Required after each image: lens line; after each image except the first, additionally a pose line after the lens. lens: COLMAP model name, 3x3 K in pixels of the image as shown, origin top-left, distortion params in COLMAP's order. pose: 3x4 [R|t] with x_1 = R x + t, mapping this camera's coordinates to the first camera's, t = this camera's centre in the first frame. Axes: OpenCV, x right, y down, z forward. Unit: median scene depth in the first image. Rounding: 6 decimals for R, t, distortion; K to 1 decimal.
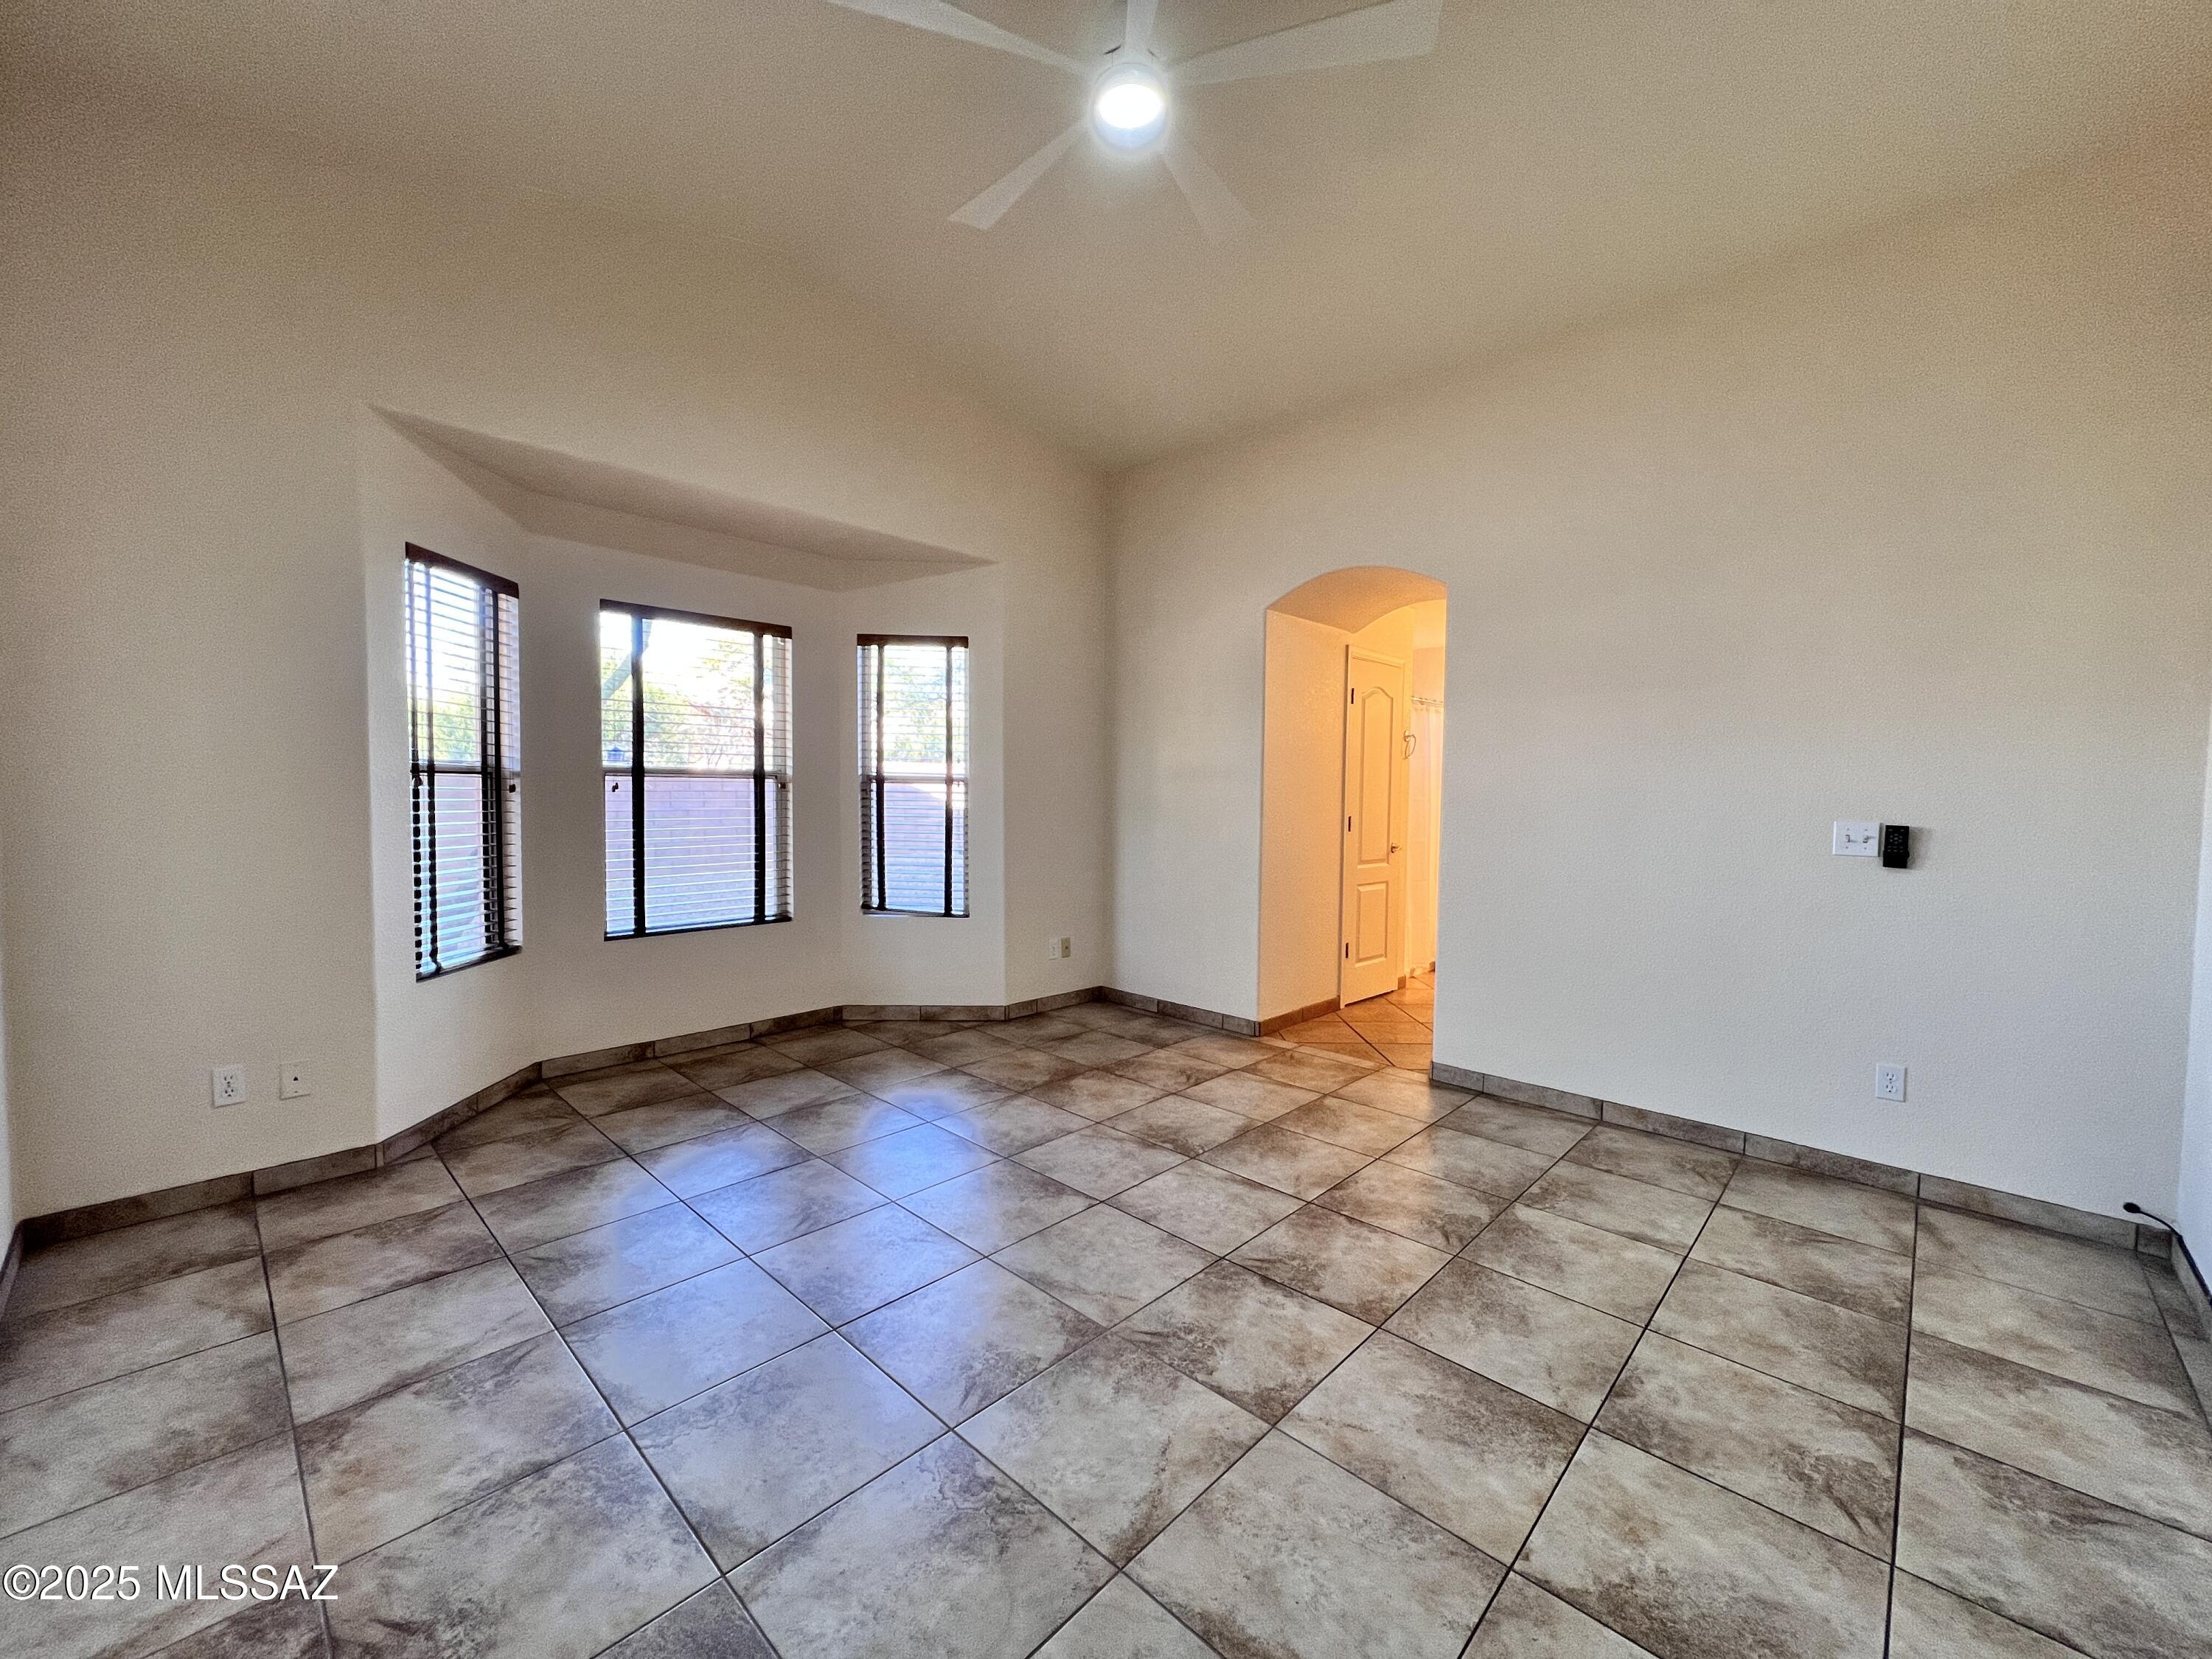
lens RADIAL K [[883.2, 0, 1099.8], [0, 883.2, 834.7], [0, 0, 1]] dist [-0.001033, -0.000324]
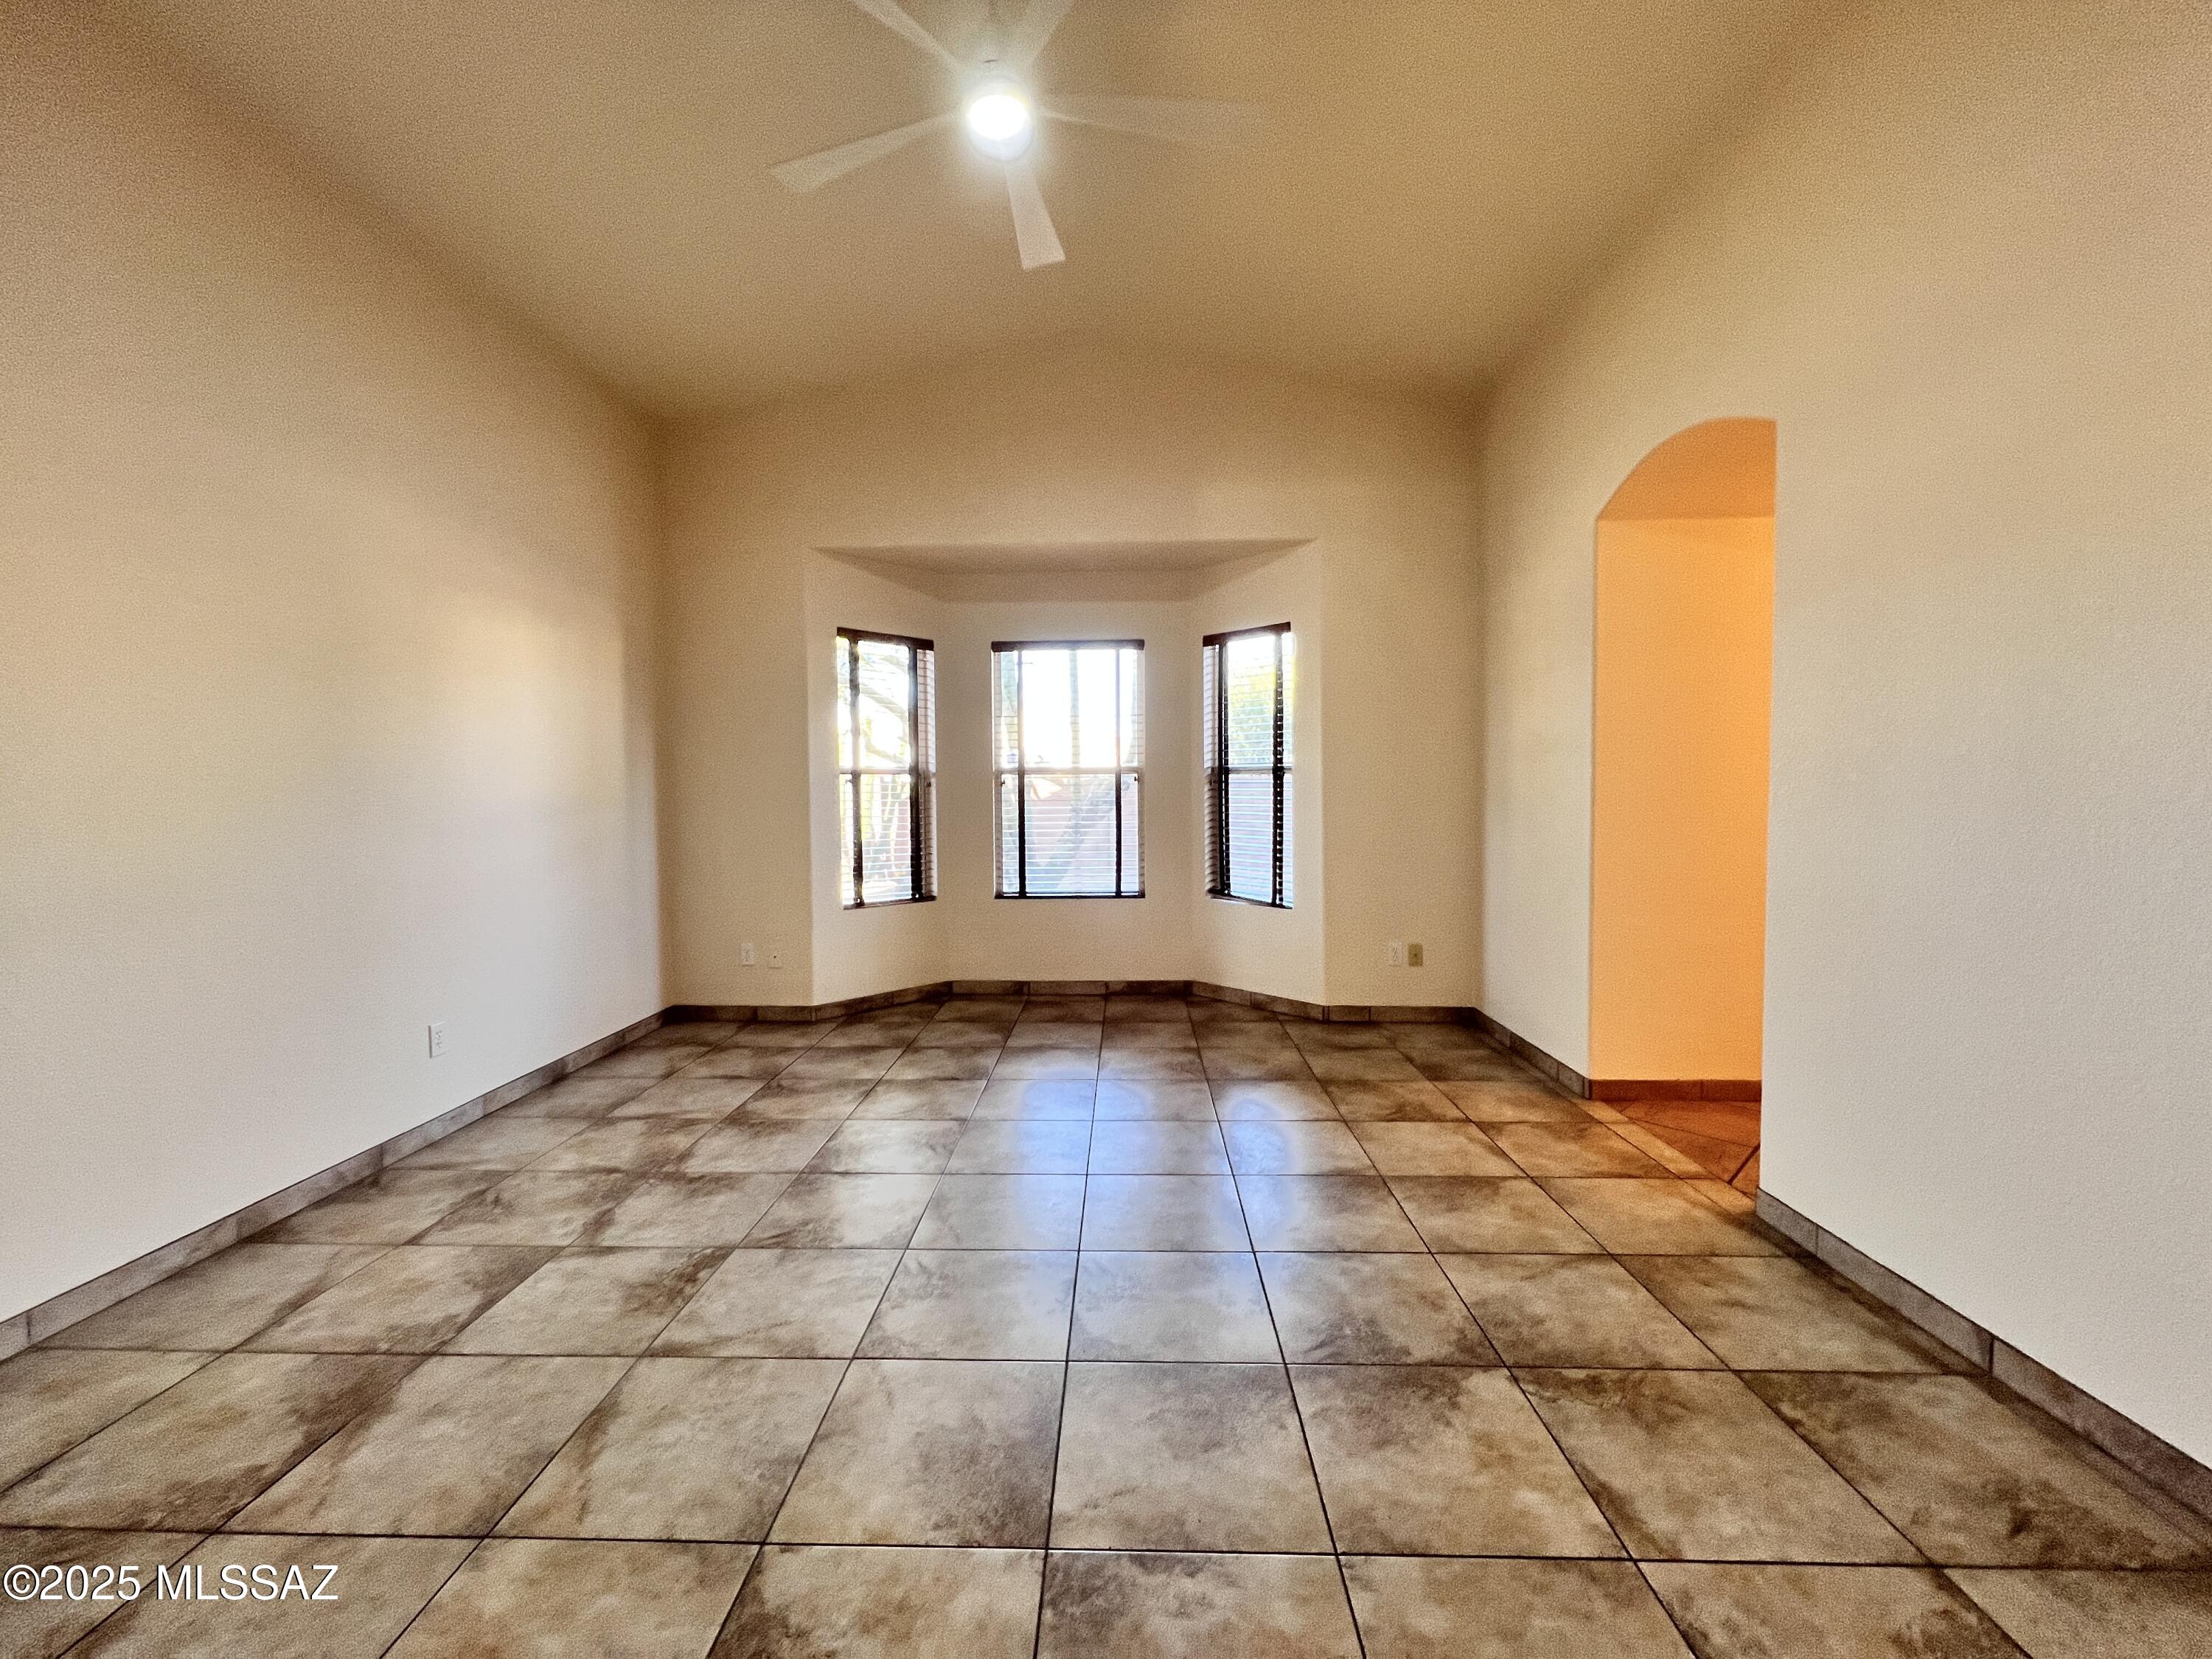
lens RADIAL K [[883.2, 0, 1094.4], [0, 883.2, 827.6], [0, 0, 1]] dist [-0.001033, -0.000324]
pose [[0.665989, 0.011977, -0.745866, 0.684723], [-0.022659, 0.999735, -0.004178, 0.020748], [0.745618, 0.019683, 0.666083, 0.294828]]
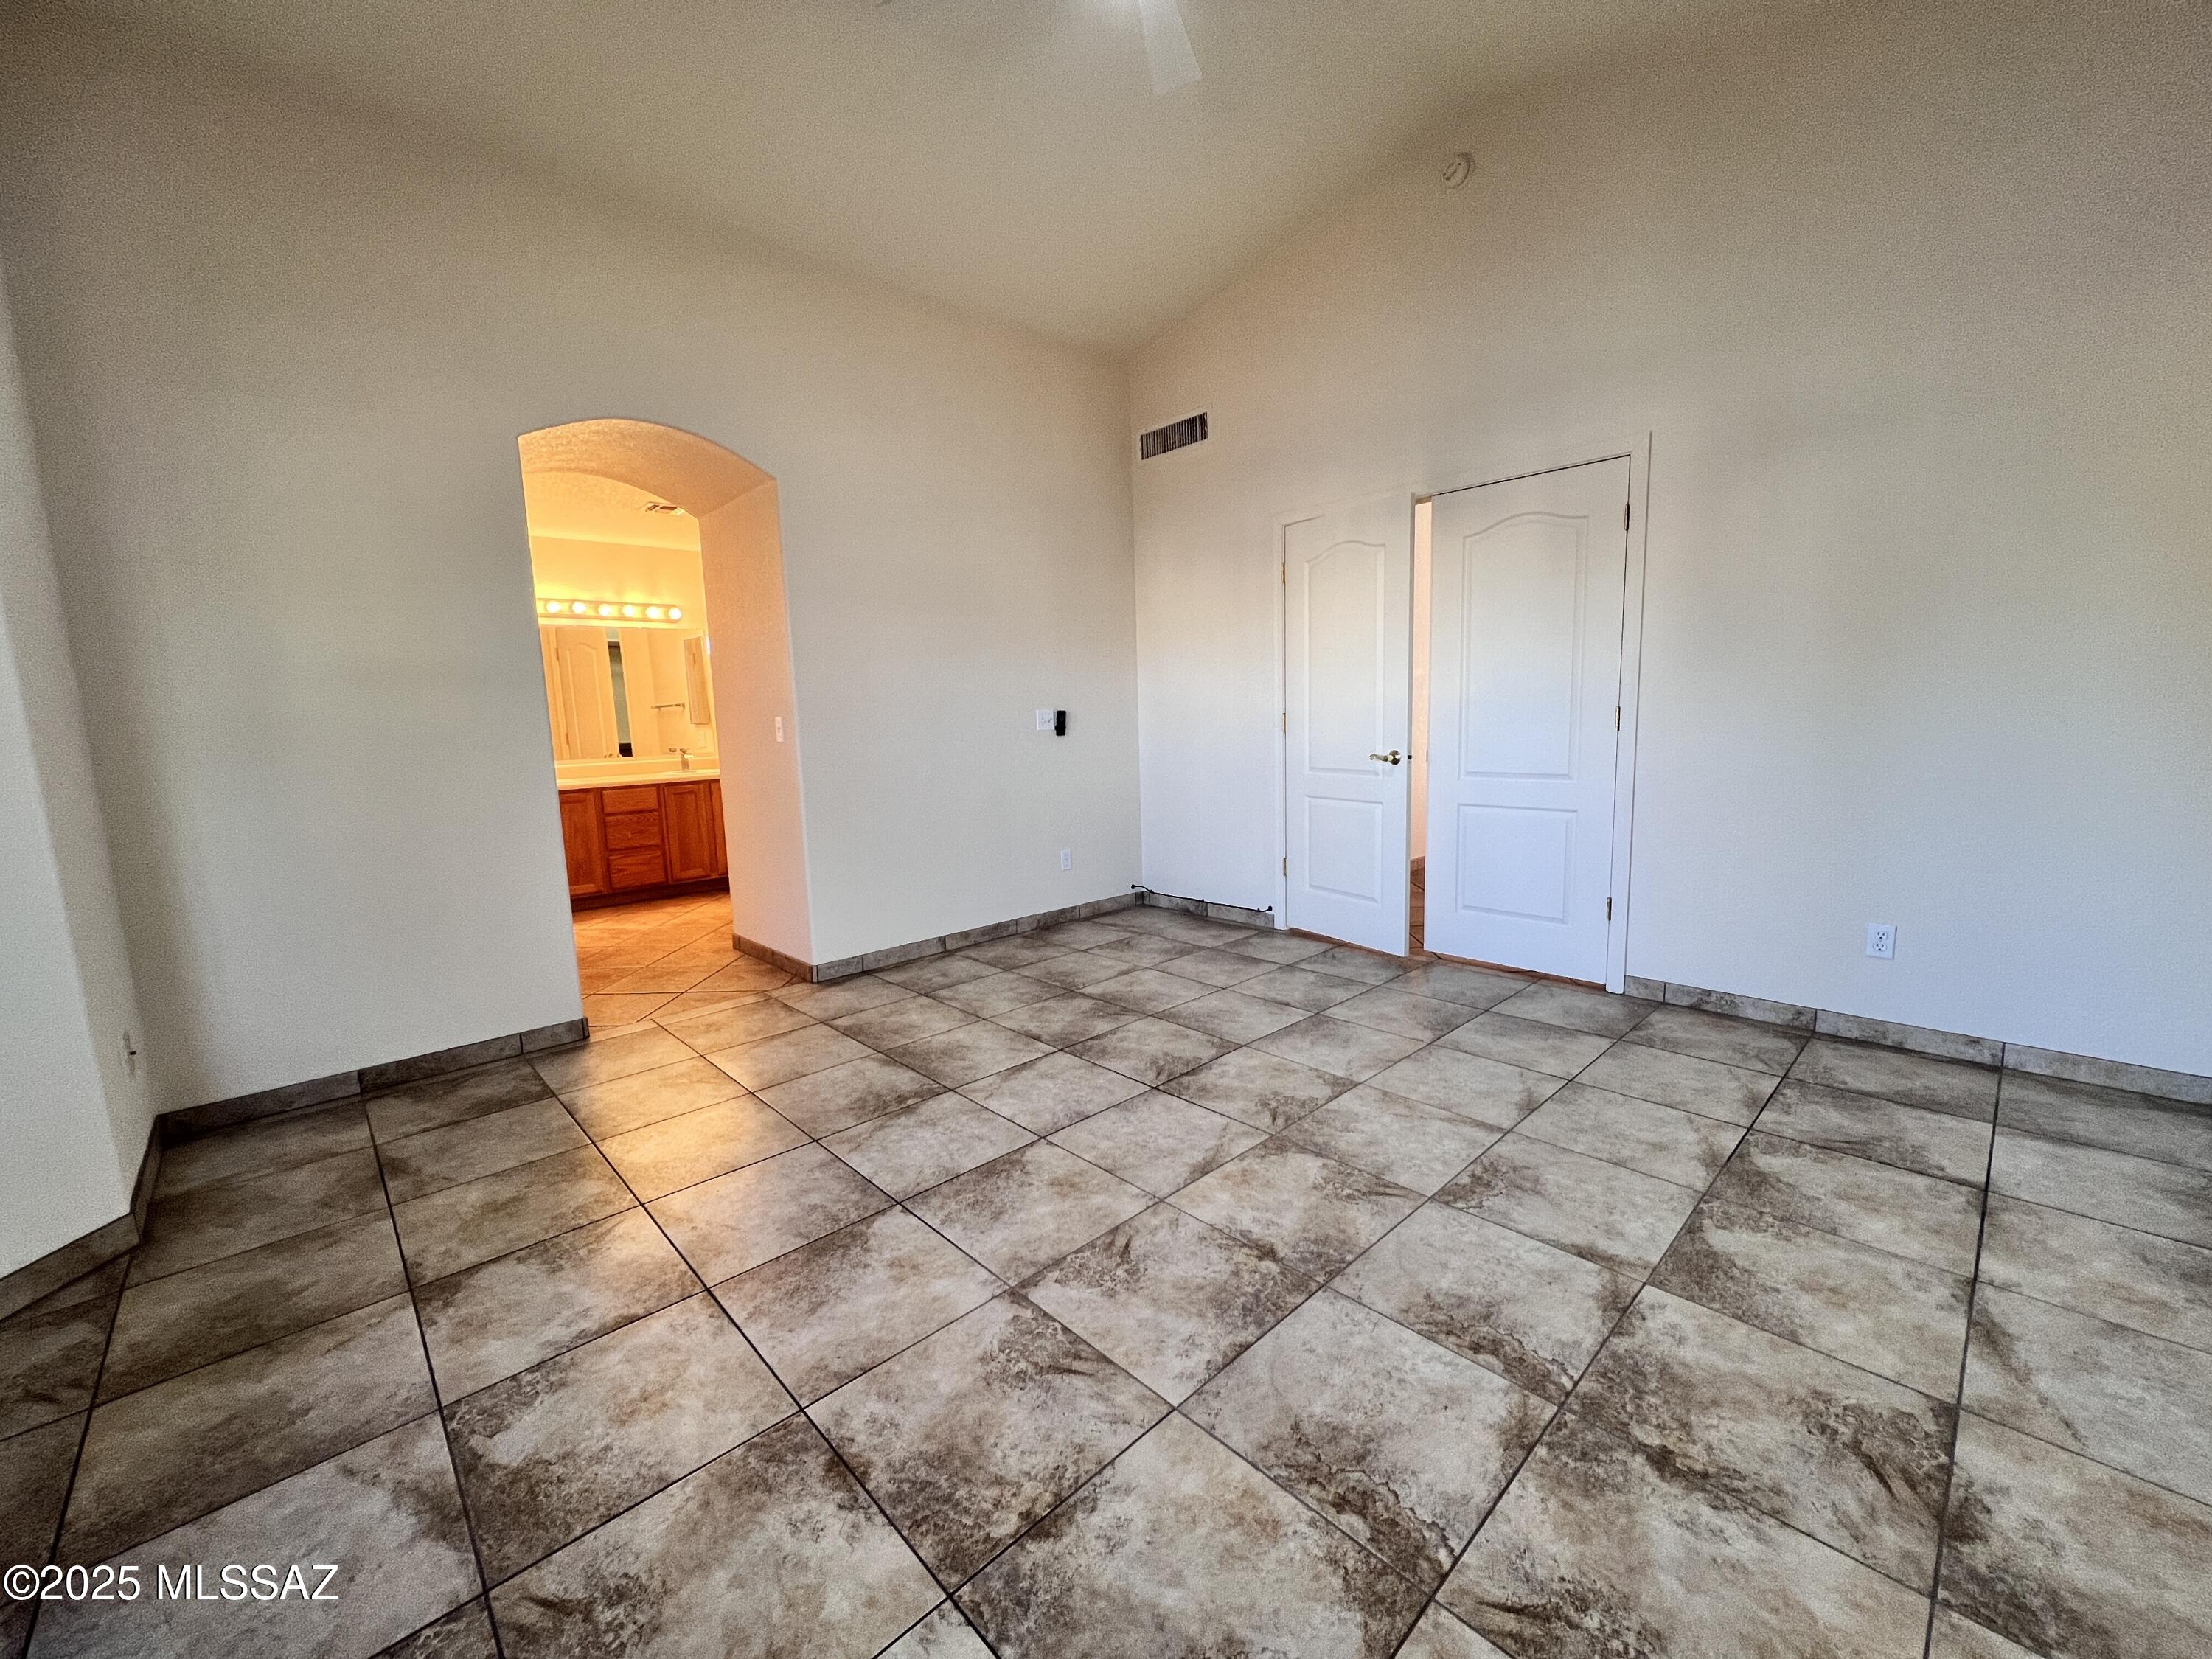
lens RADIAL K [[883.2, 0, 1097.4], [0, 883.2, 828.1], [0, 0, 1]] dist [-0.001033, -0.000324]
pose [[0.051806, -0.144639, 0.988127, -0.763827], [0.083880, 0.986590, 0.140016, -0.018044], [-0.995128, 0.075630, 0.063243, 0.780748]]
